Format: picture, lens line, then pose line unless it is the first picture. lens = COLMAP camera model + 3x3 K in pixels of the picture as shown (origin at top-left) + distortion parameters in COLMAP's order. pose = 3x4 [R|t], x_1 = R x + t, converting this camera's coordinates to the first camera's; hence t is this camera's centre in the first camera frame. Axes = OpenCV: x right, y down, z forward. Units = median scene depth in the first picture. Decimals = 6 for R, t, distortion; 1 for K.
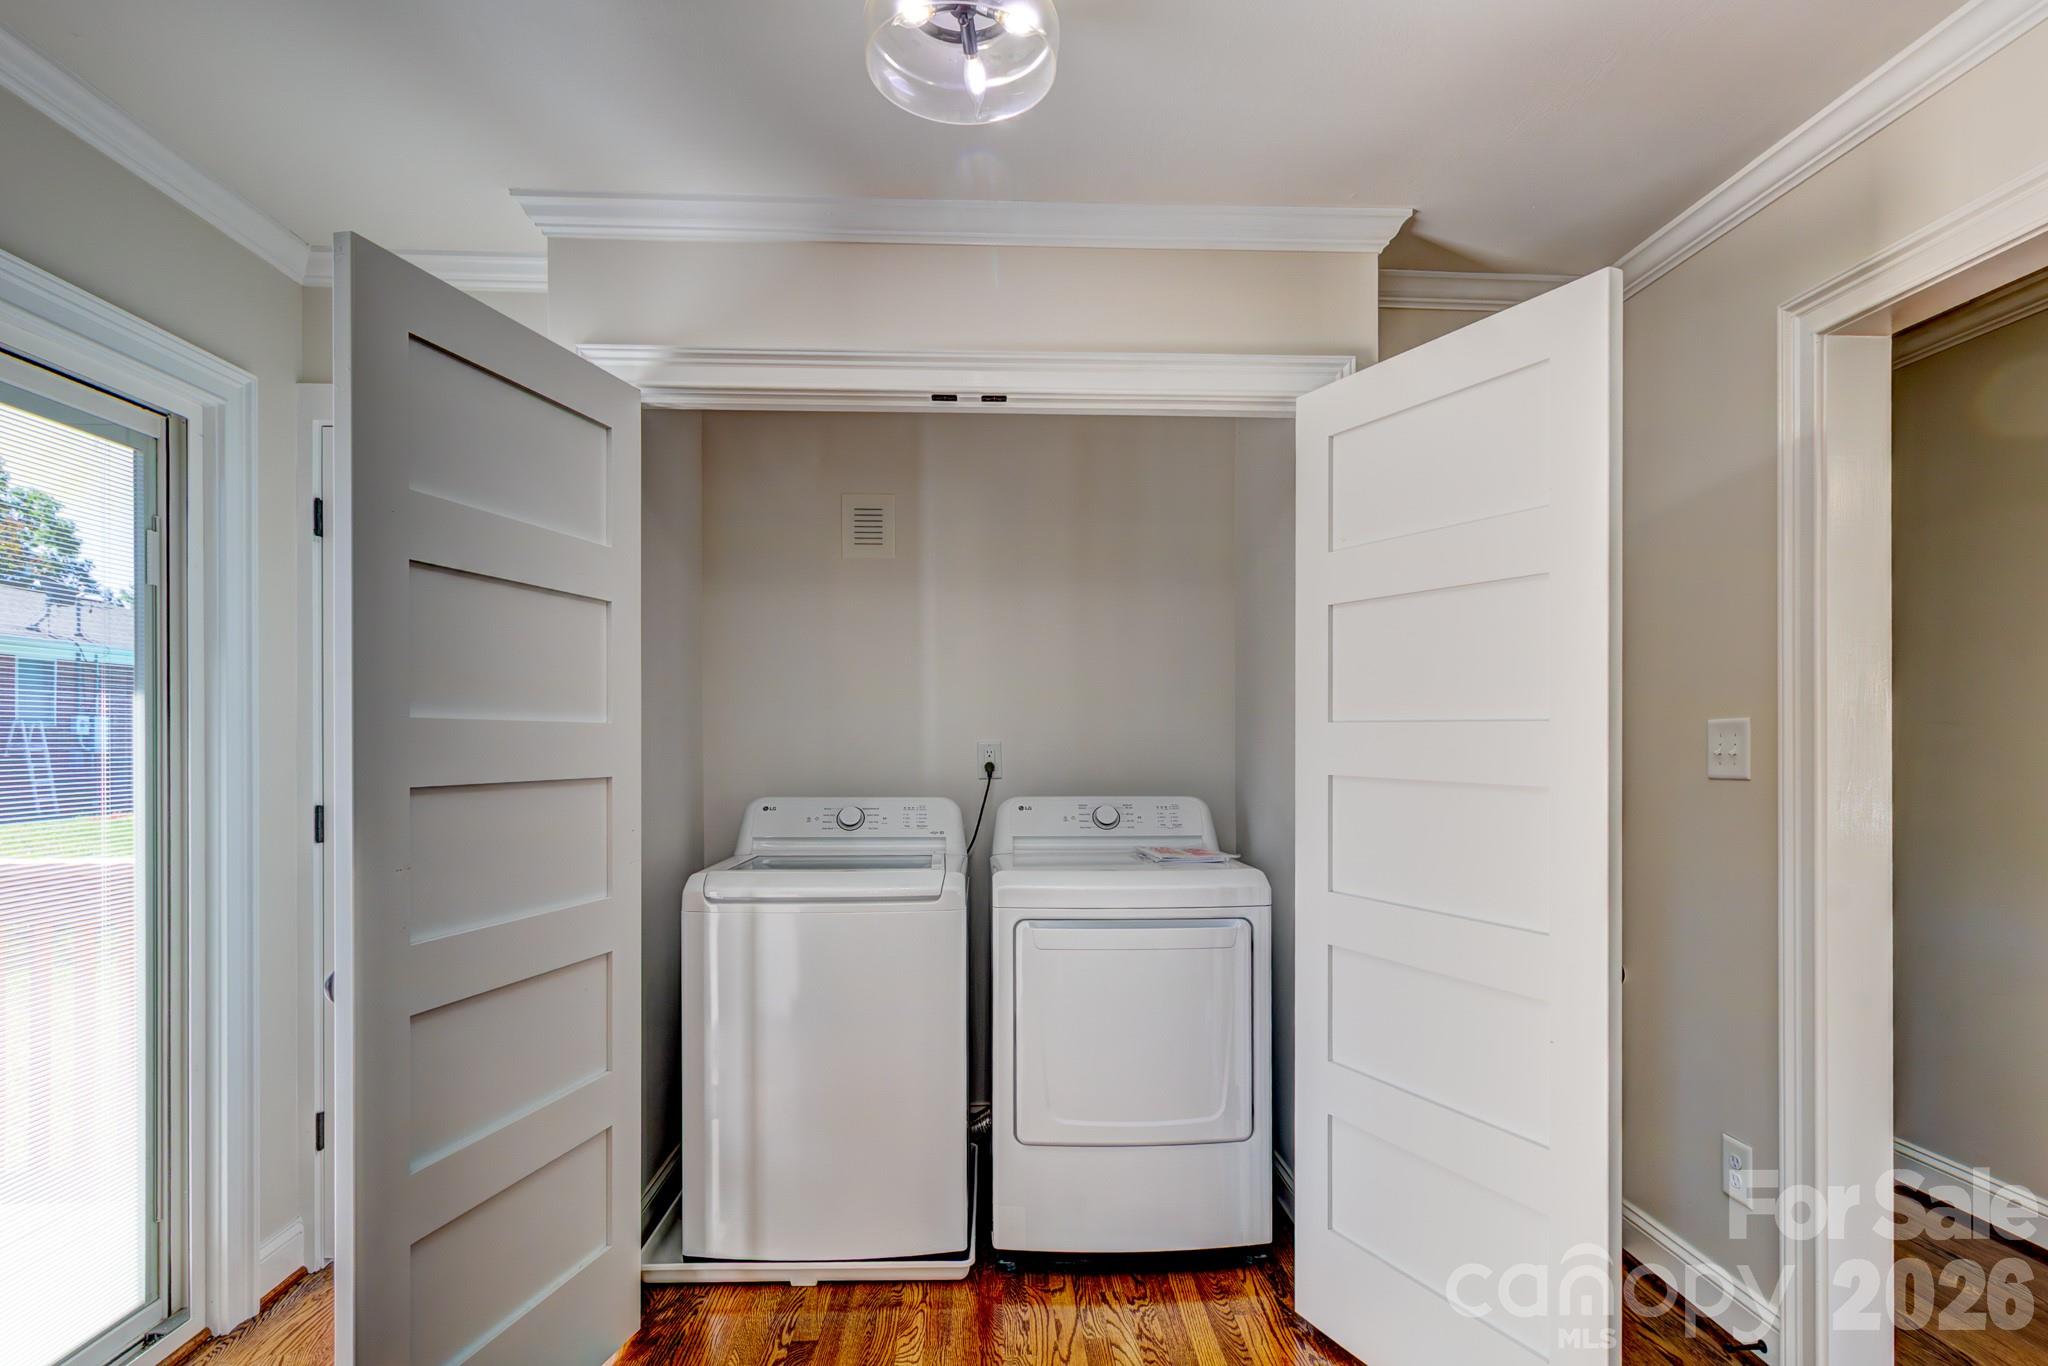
lens RADIAL K [[1053.5, 0, 1022.5], [0, 1053.5, 748.5], [0, 0, 1]] dist [0.002724, -0.000198]
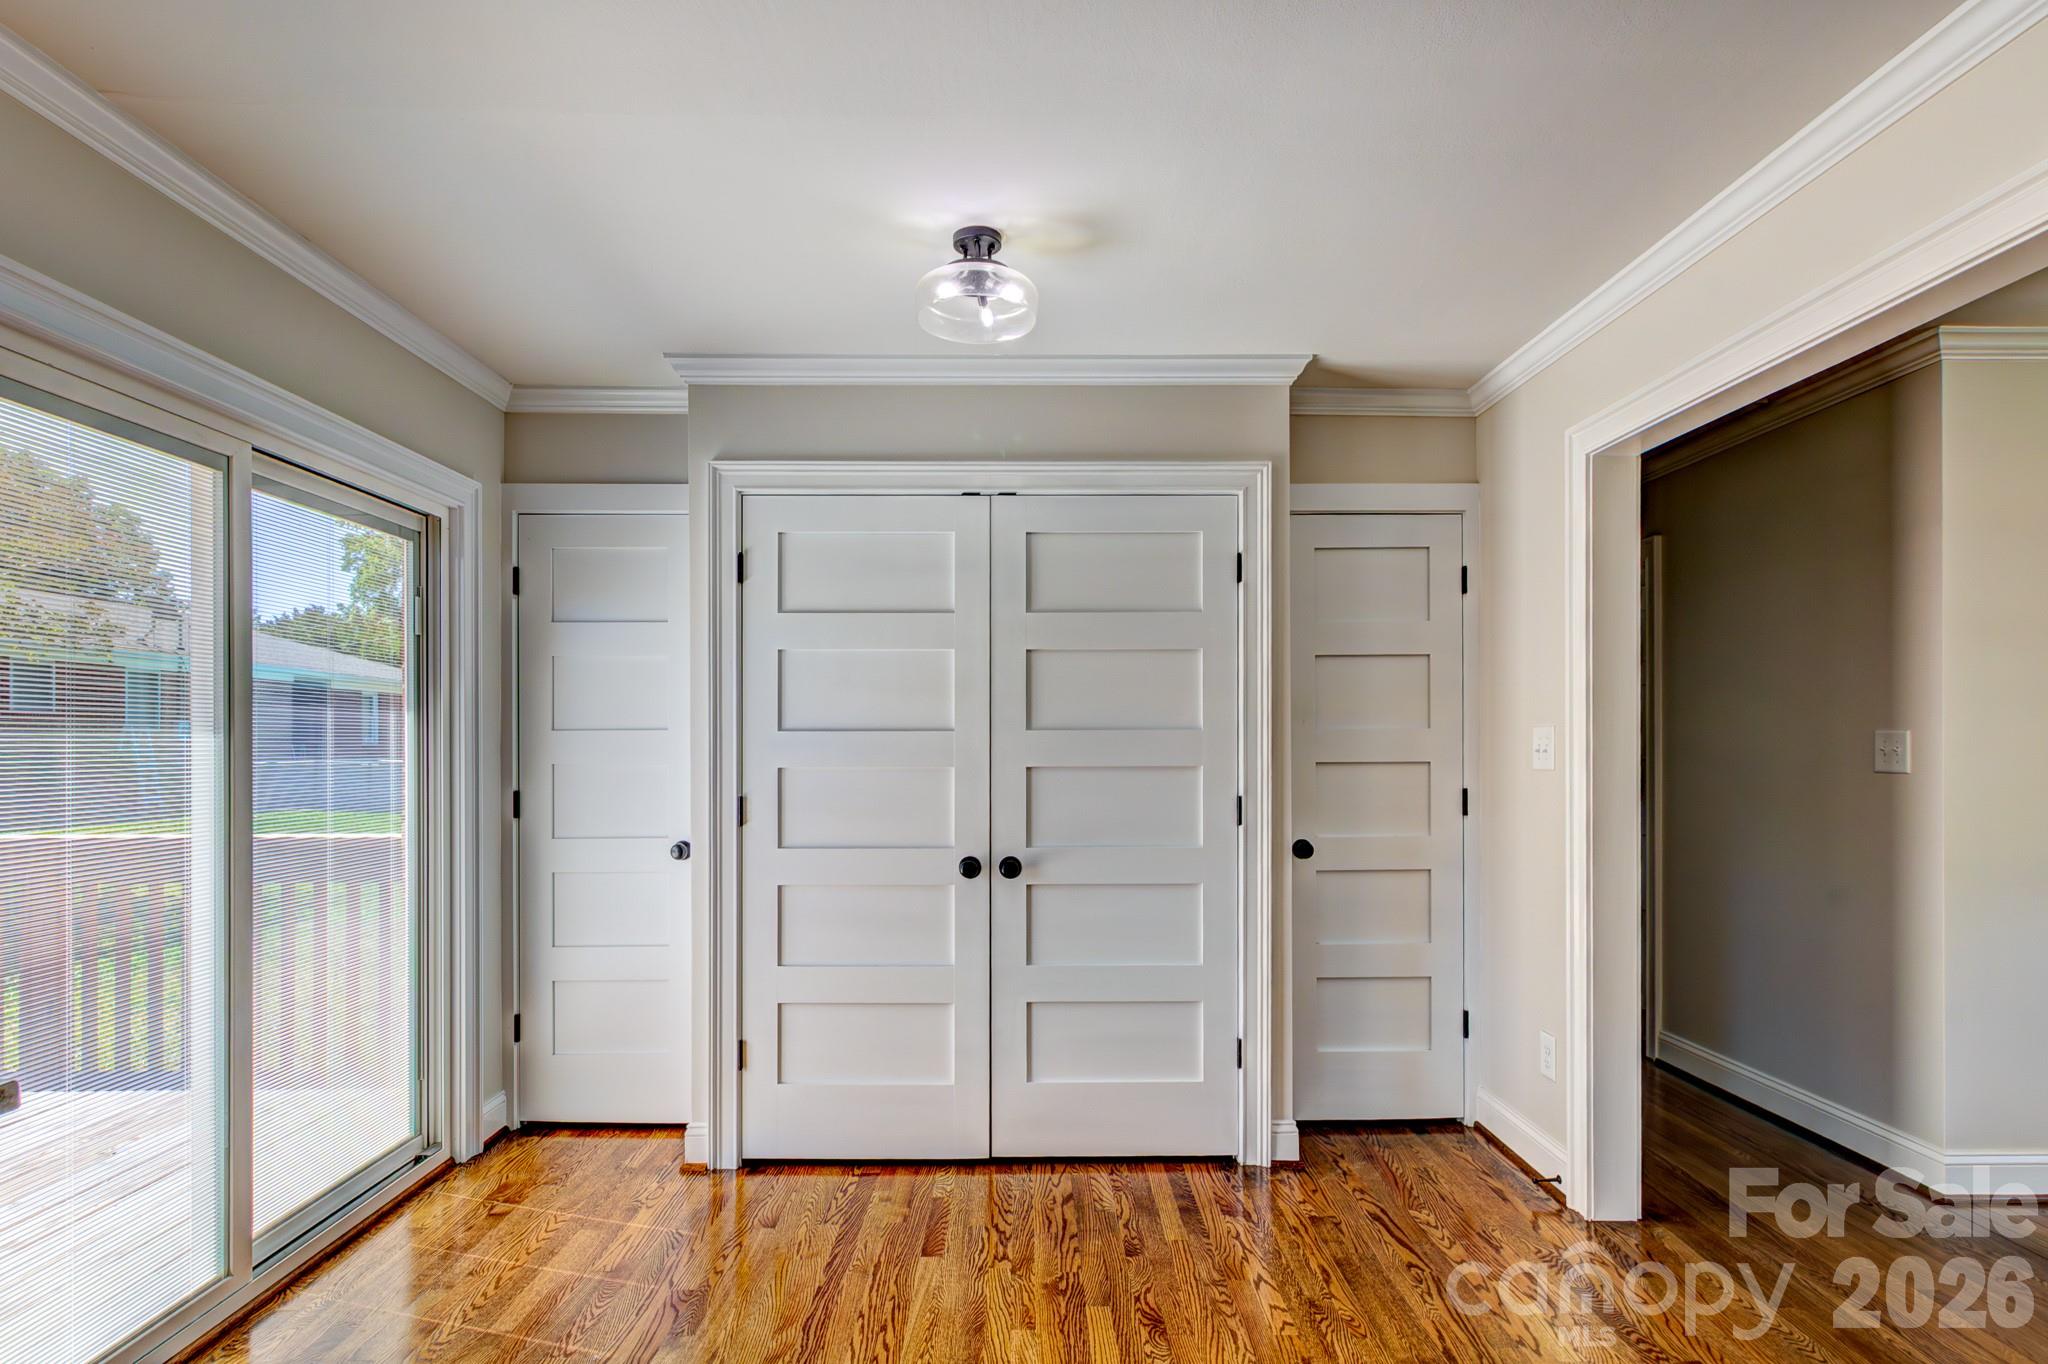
lens RADIAL K [[1053.5, 0, 1022.5], [0, 1053.5, 747.5], [0, 0, 1]] dist [0.002724, -0.000198]
pose [[0.999290, -0.000509, -0.037683, 0.046978], [0.000315, 0.999987, -0.005164, 0.006262], [0.037685, 0.005149, 0.999276, -0.385438]]
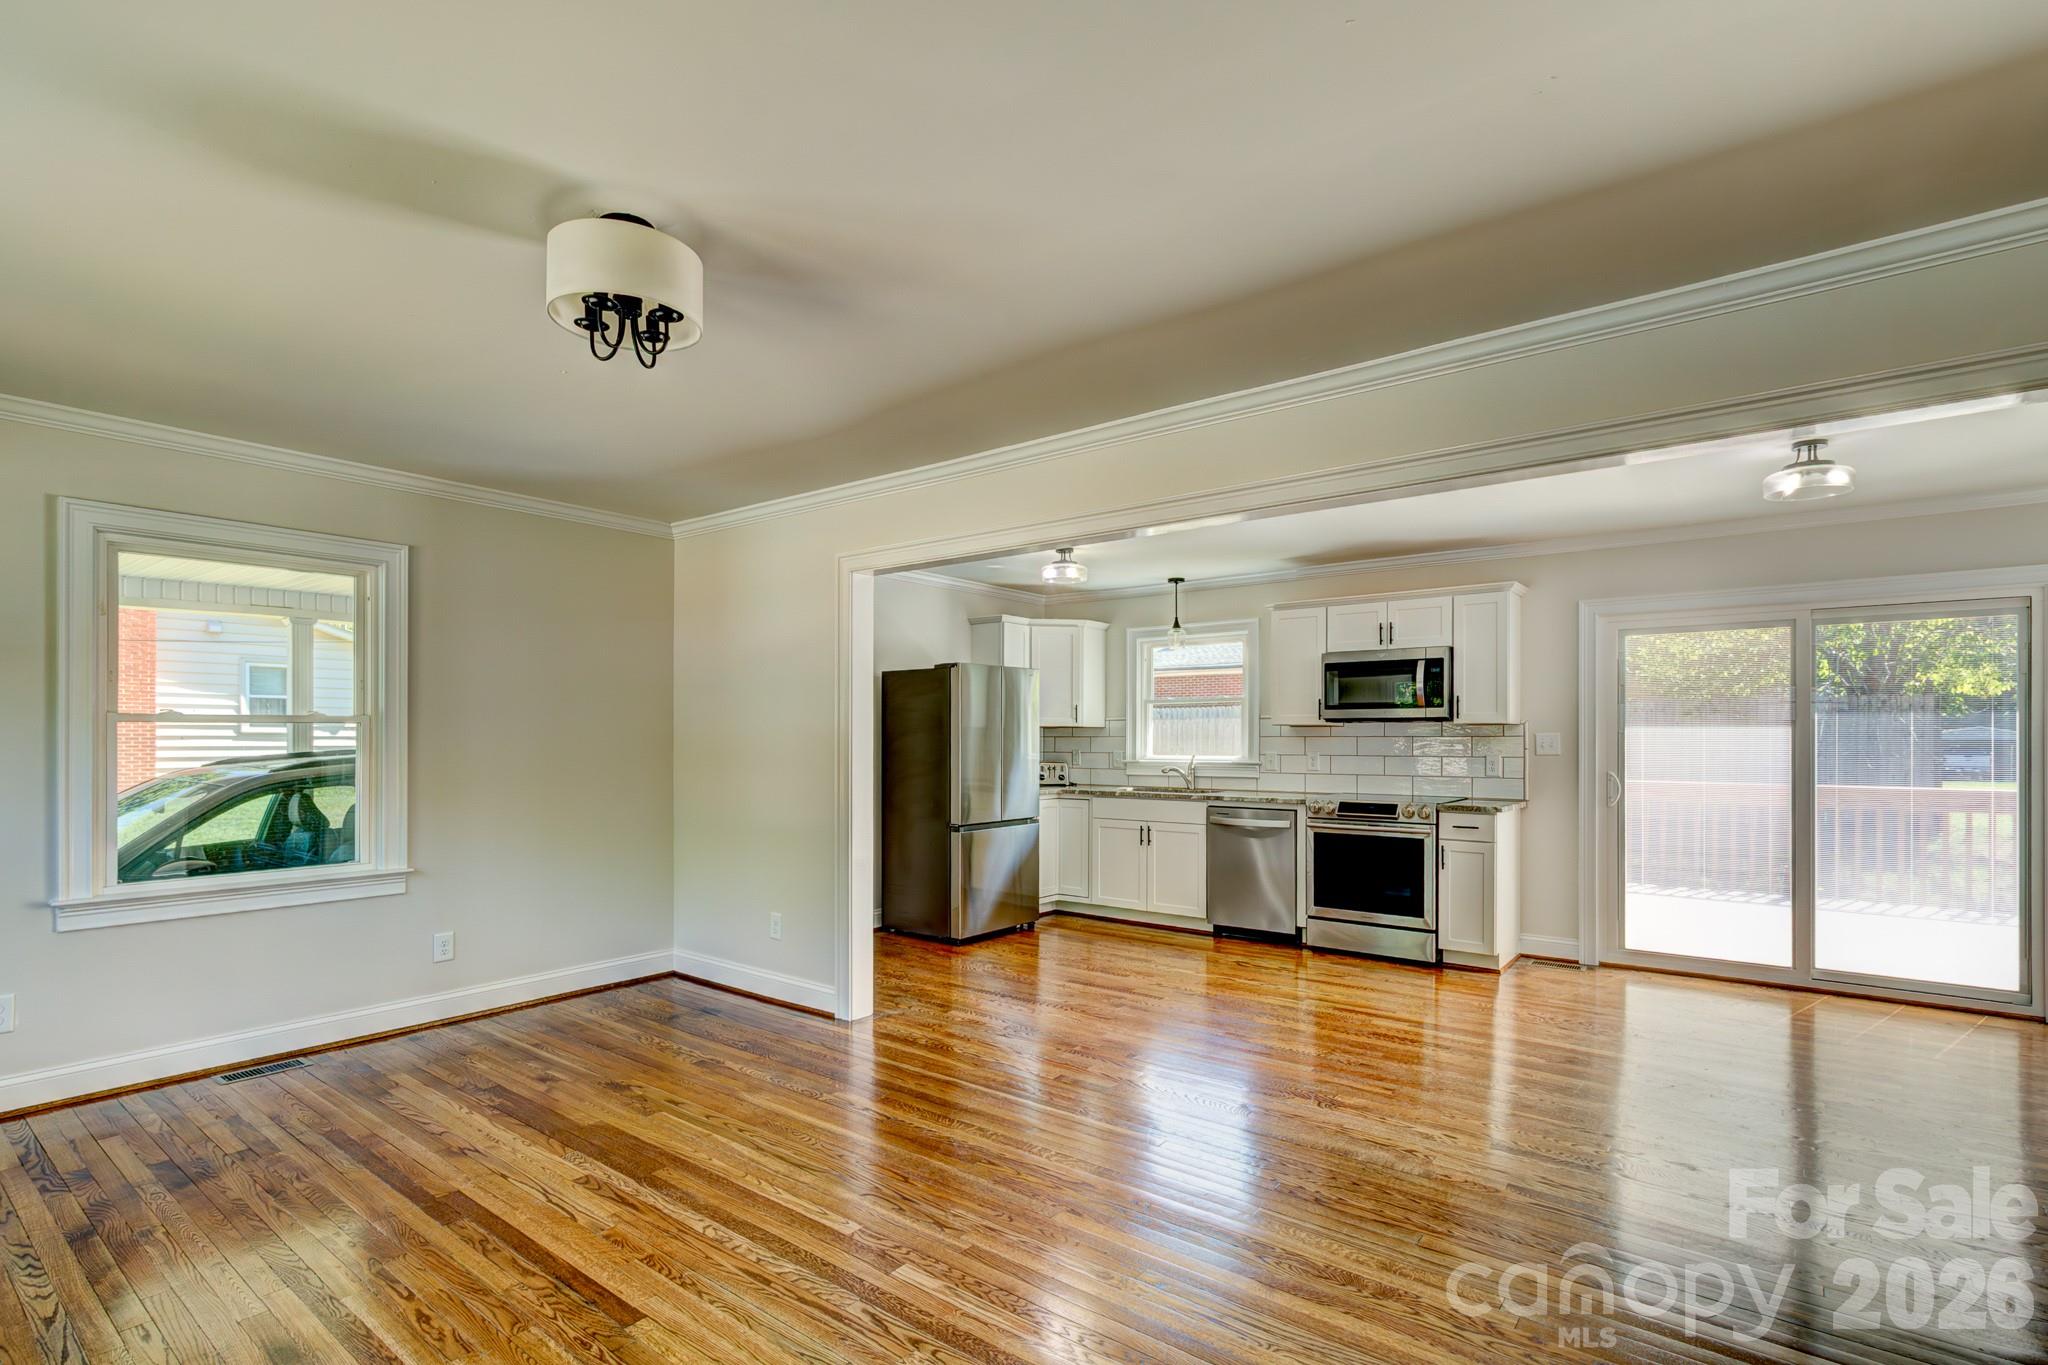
lens RADIAL K [[971.5, 0, 1030.4], [0, 971.5, 739.6], [0, 0, 1]] dist [-0.000312, -0.000105]
pose [[-0.653656, -0.002220, -0.756789, 2.037719], [-0.009378, 0.999943, 0.005167, -0.003322], [0.756734, 0.010475, -0.653639, 0.722818]]
